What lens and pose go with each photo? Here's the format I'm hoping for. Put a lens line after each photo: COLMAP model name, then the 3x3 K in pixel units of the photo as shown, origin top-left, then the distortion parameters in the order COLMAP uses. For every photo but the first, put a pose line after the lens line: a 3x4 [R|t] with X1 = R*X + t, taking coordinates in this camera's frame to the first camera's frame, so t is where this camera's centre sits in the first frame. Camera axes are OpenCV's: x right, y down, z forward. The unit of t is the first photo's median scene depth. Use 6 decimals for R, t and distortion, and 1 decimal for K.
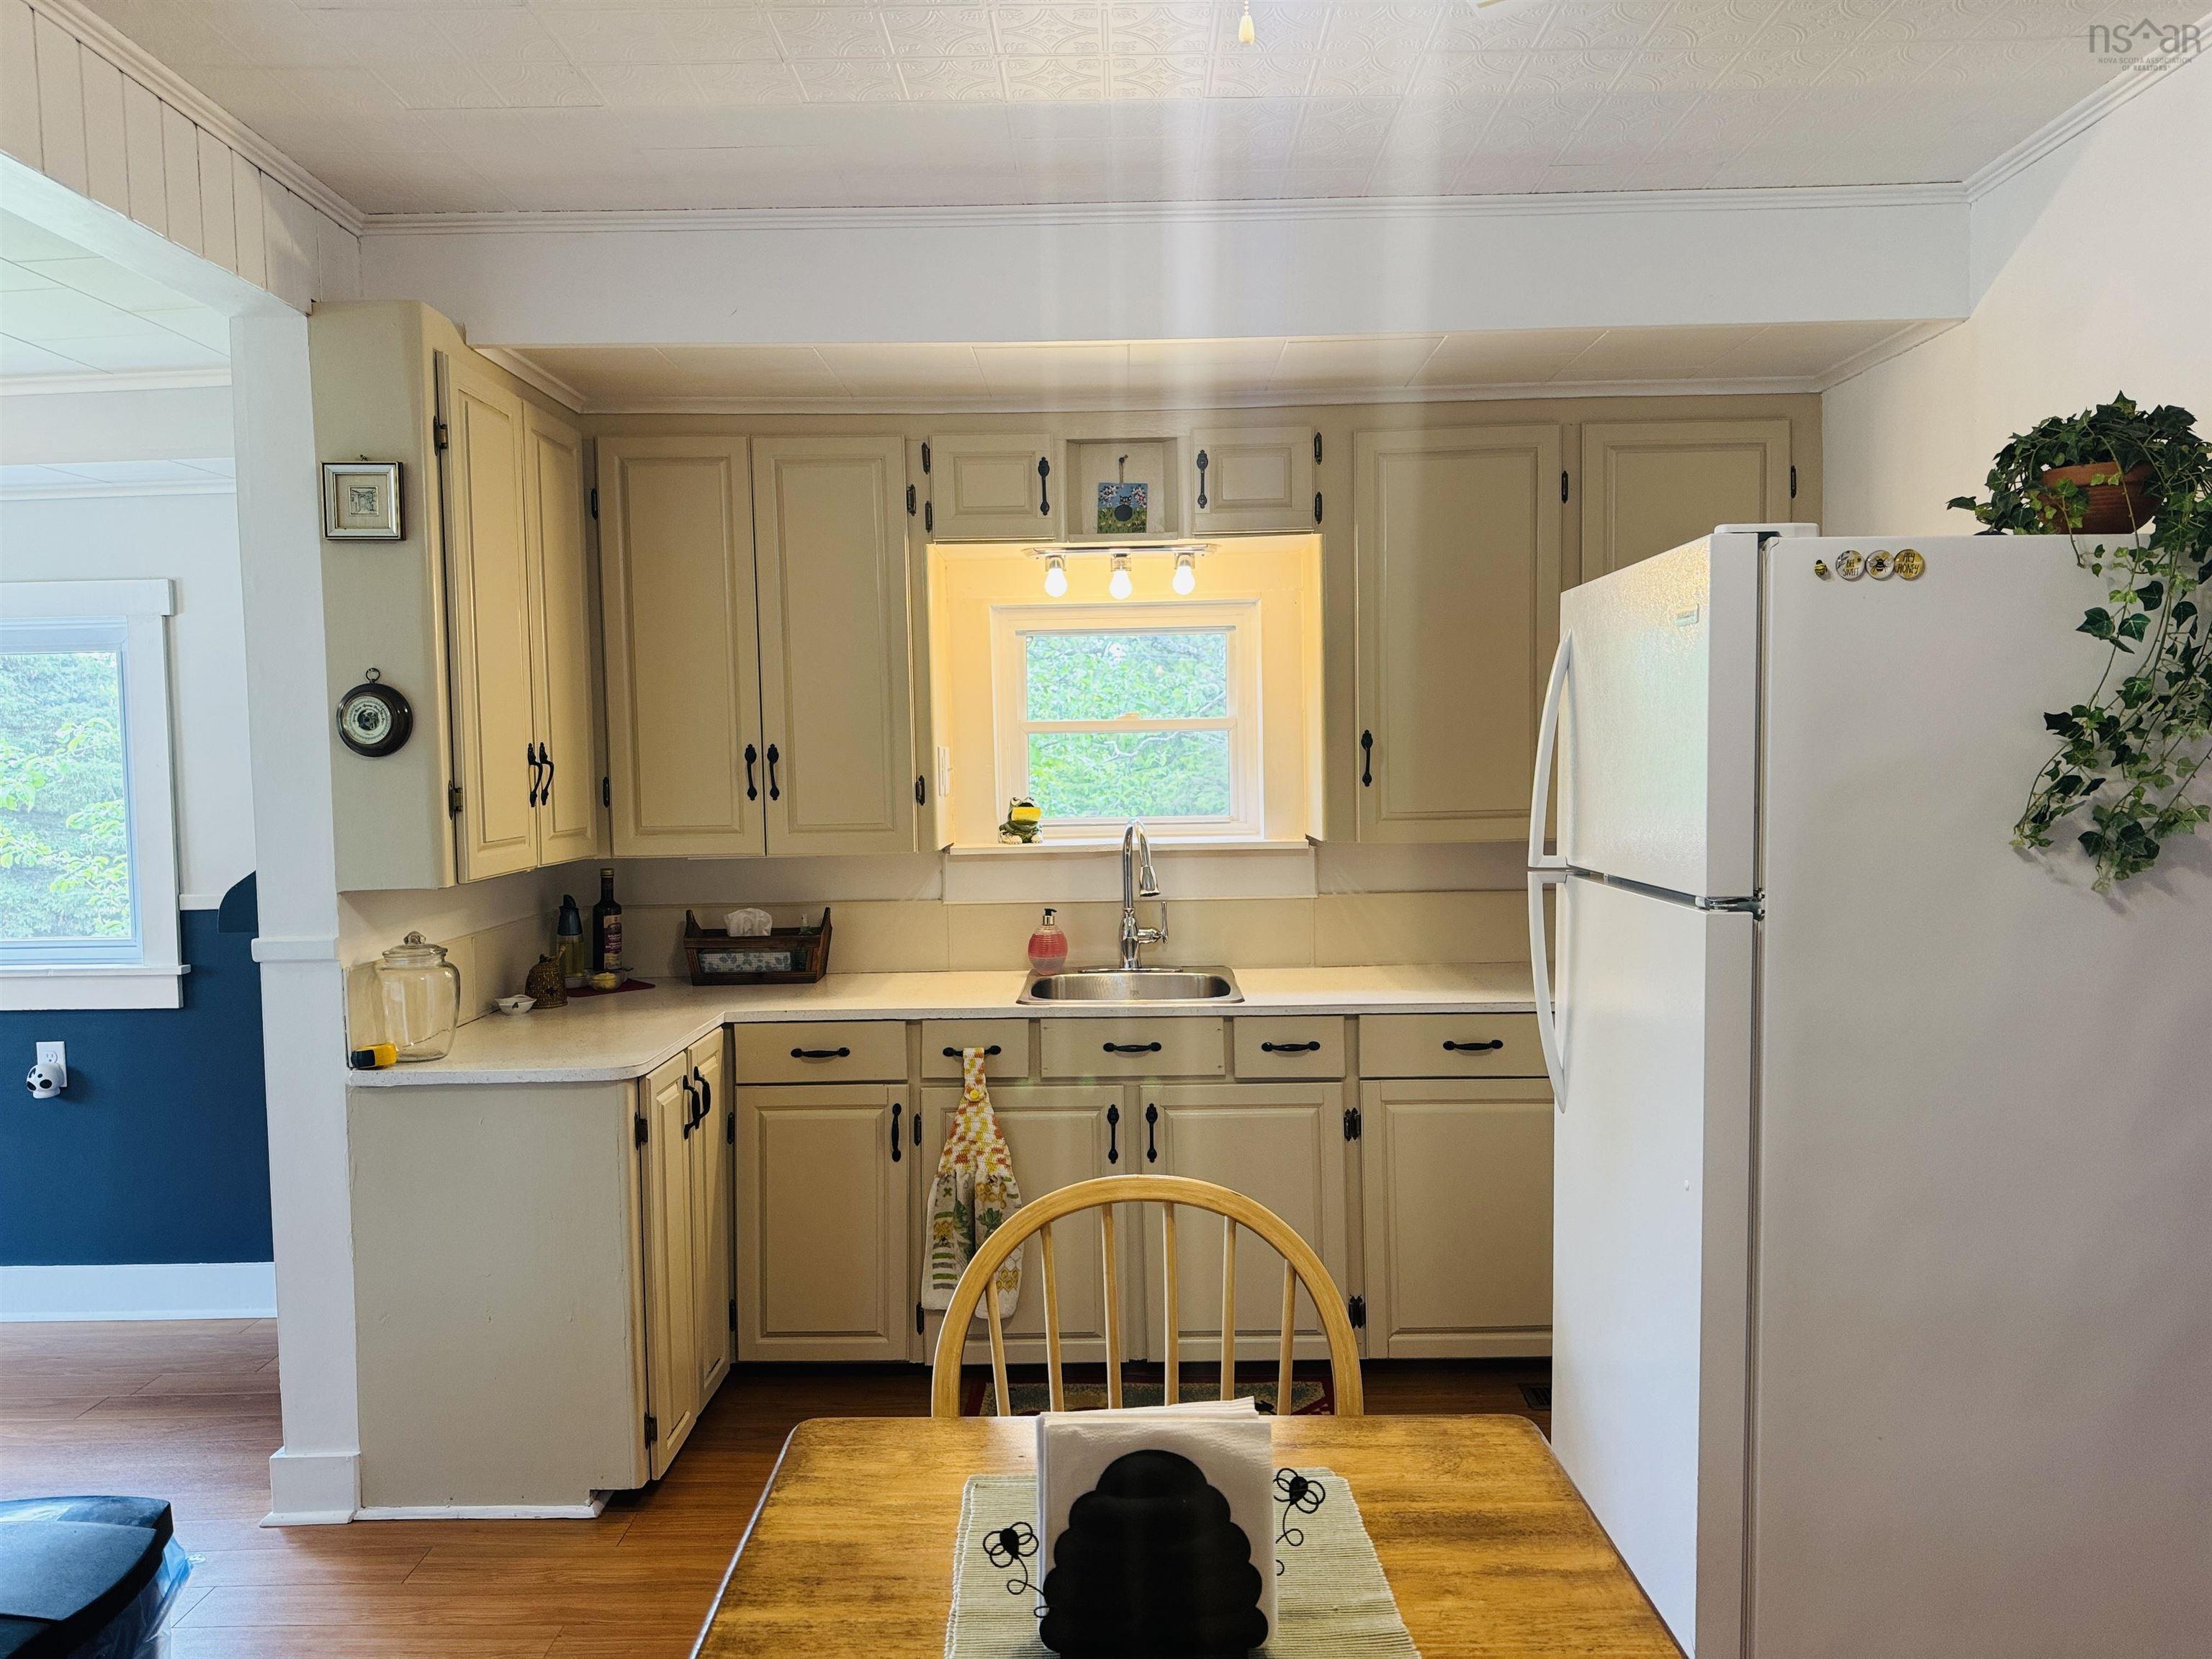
lens RADIAL K [[1556.6, 0, 1109.6], [0, 1556.6, 836.4], [0, 0, 1]] dist [0.022205, -0.018770]
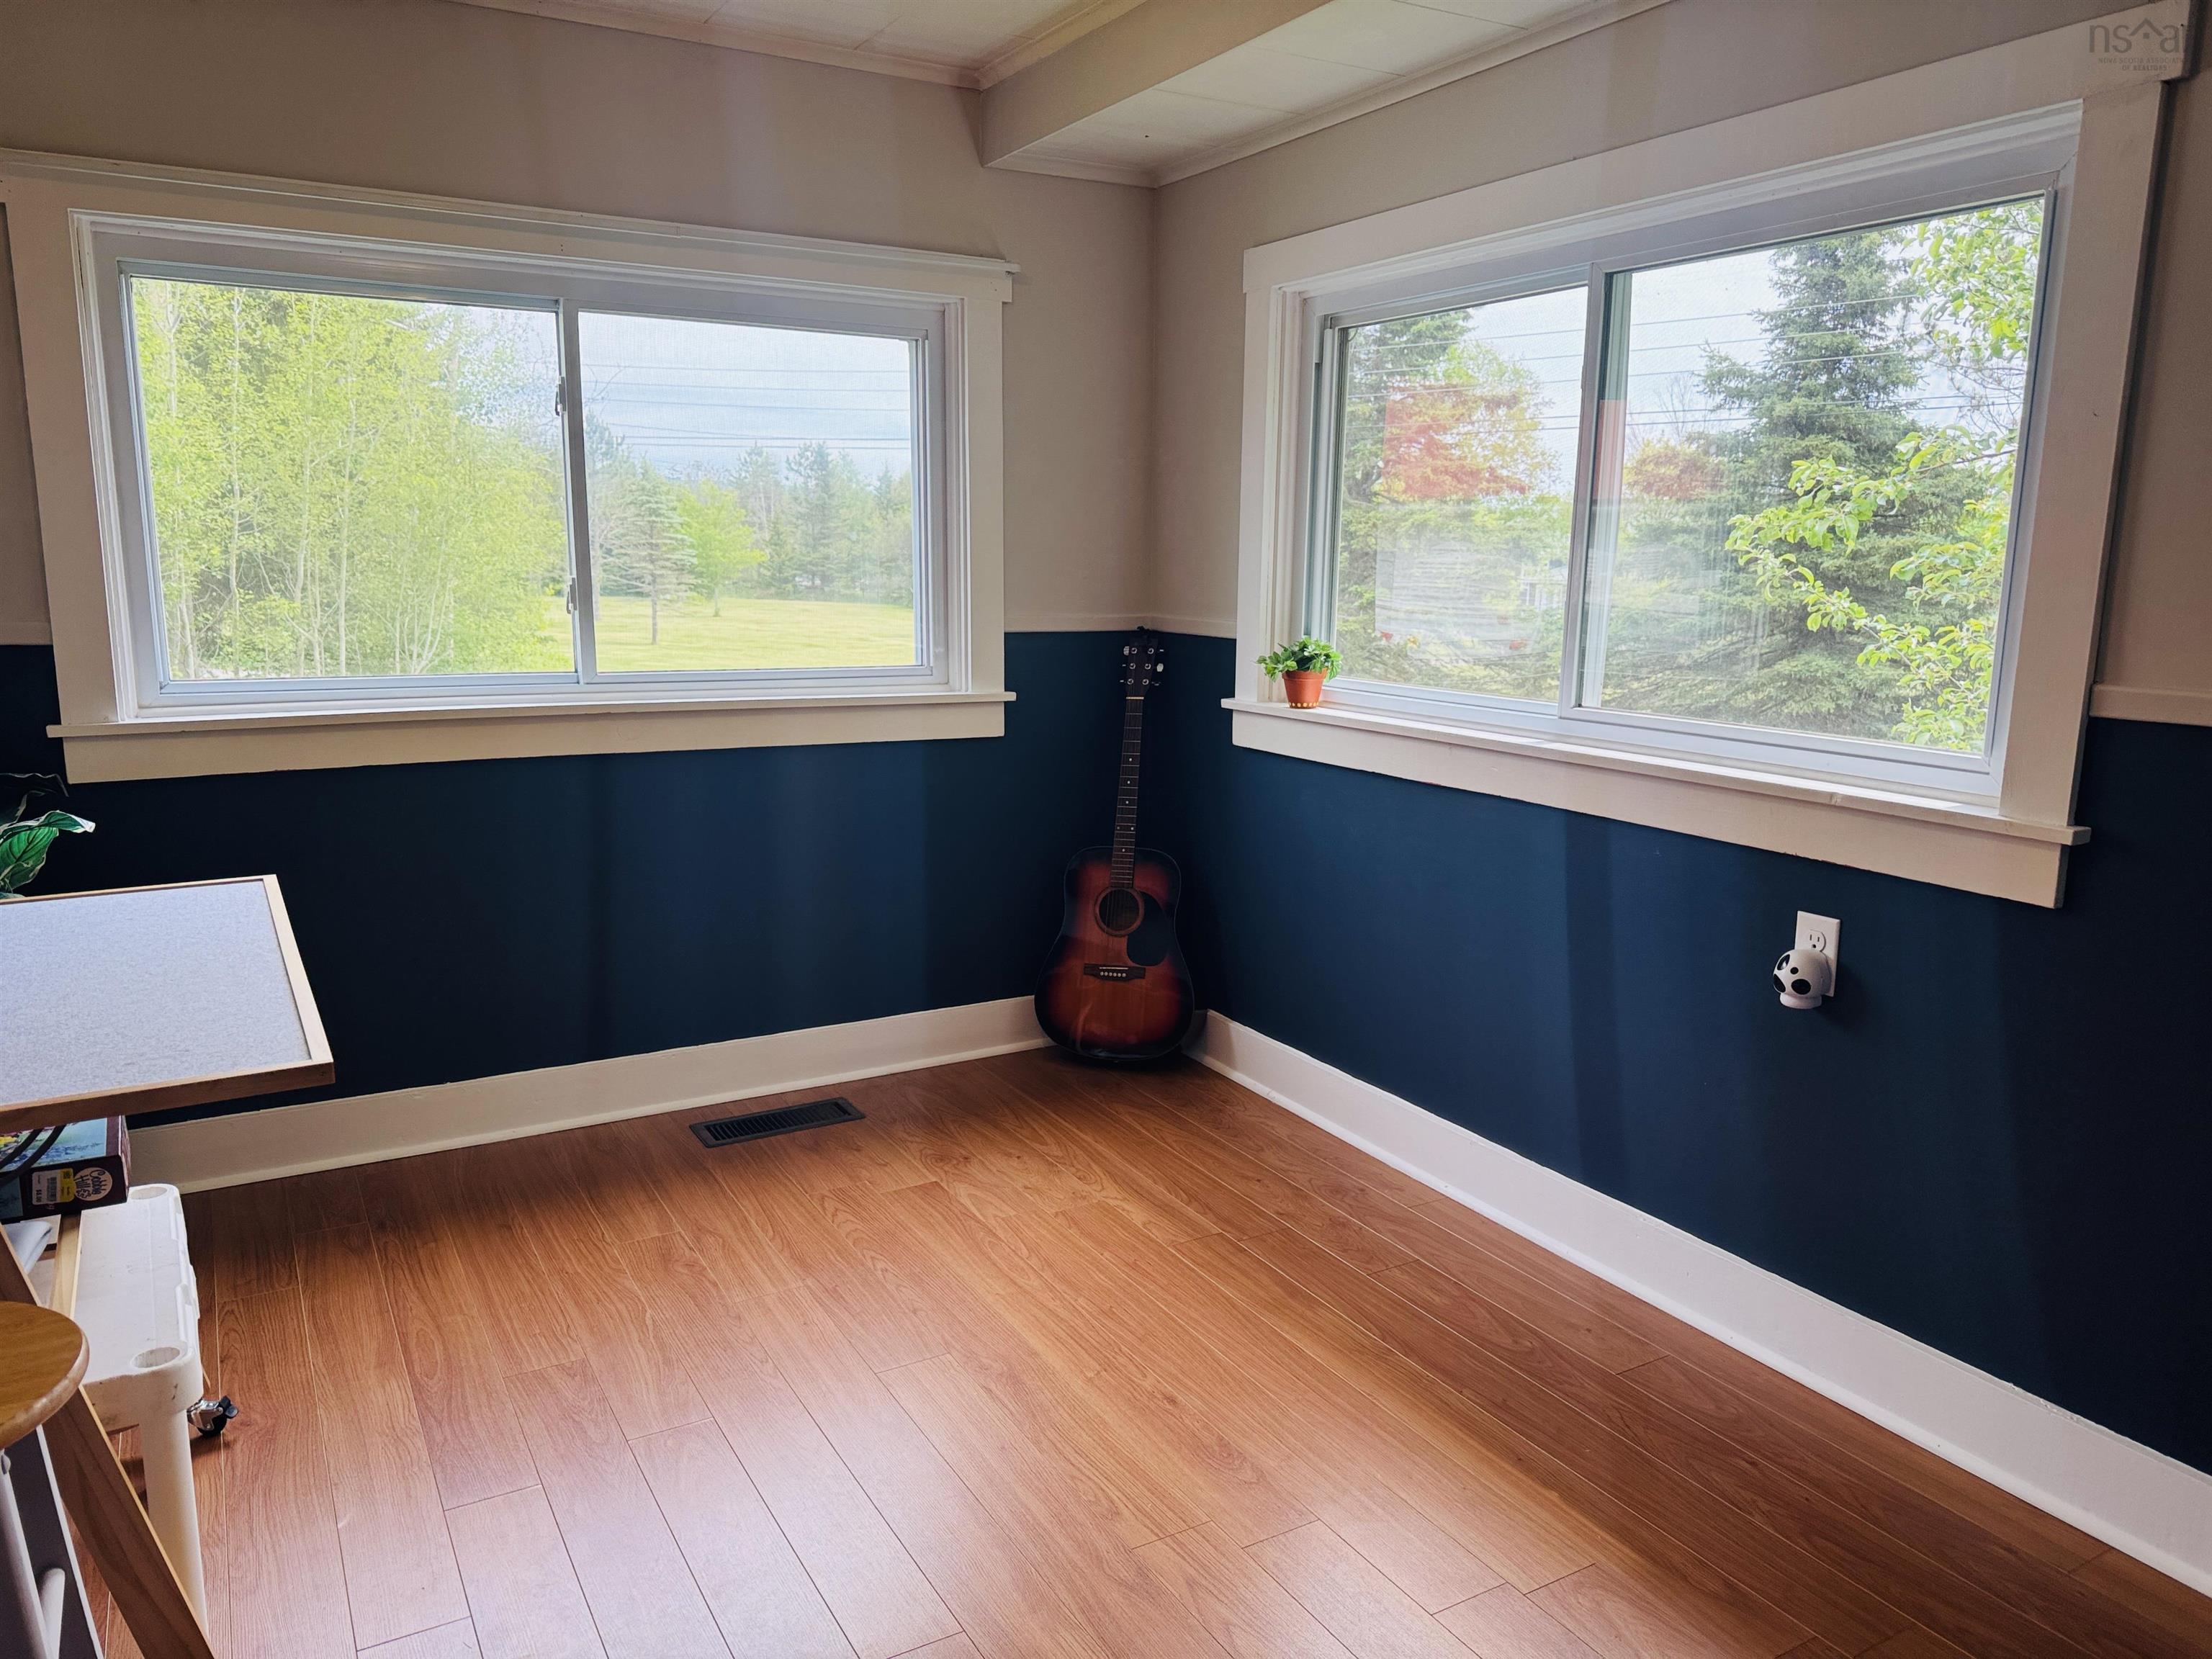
lens RADIAL K [[1556.6, 0, 1109.0], [0, 1556.6, 831.4], [0, 0, 1]] dist [0.022205, -0.018770]
pose [[0.503078, 0.178805, -0.845542, -0.319552], [-0.068497, 0.983535, 0.167232, 0.021043], [0.861522, -0.026214, 0.507043, 0.473438]]
